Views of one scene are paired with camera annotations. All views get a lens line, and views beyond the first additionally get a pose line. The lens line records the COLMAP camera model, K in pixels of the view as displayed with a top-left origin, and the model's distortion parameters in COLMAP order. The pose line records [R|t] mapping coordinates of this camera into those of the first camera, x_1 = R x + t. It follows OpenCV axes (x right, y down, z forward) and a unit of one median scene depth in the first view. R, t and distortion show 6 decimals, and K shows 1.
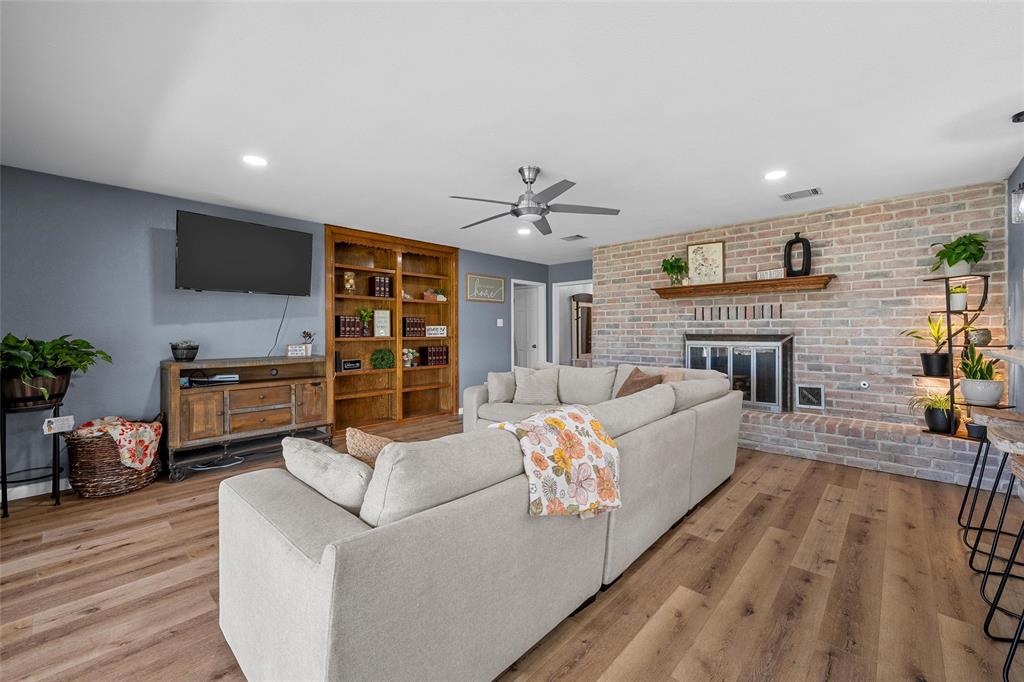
lens RADIAL K [[409.6, 0, 512.0], [0, 409.6, 341.0], [0, 0, 1]] dist [0.000080, -0.000002]
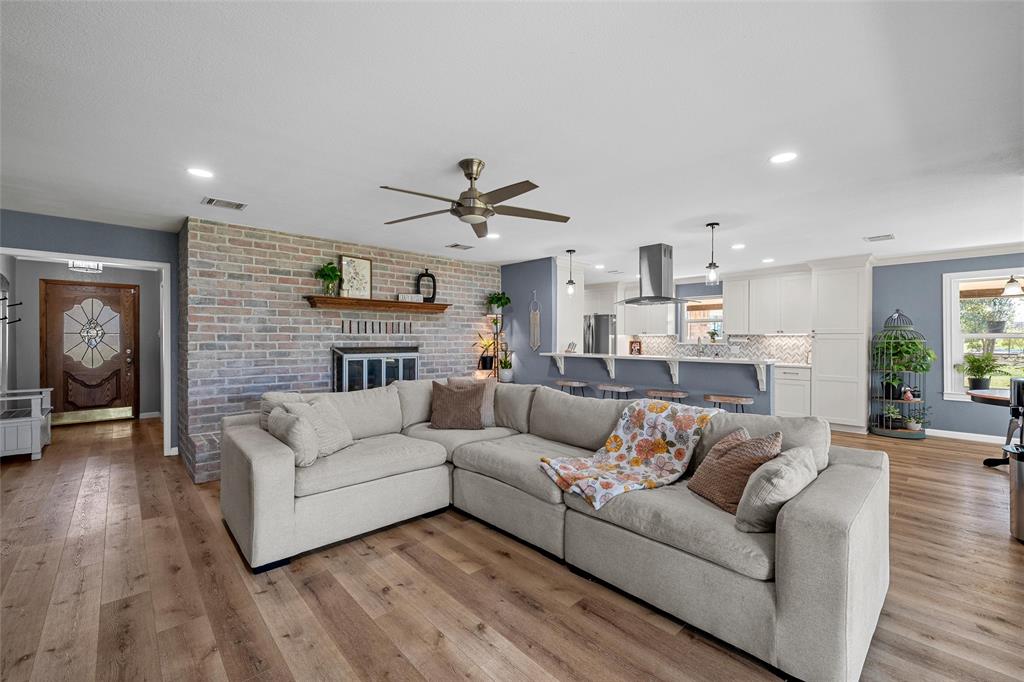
lens RADIAL K [[428.1, 0, 512.0], [0, 428.1, 341.0], [0, 0, 1]] dist [0.000750, 0.000029]
pose [[0.071870, 0.003873, 0.997406, -0.569216], [0.026586, 0.999630, -0.005798, -0.015935], [-0.997060, 0.026934, 0.071740, 0.555551]]
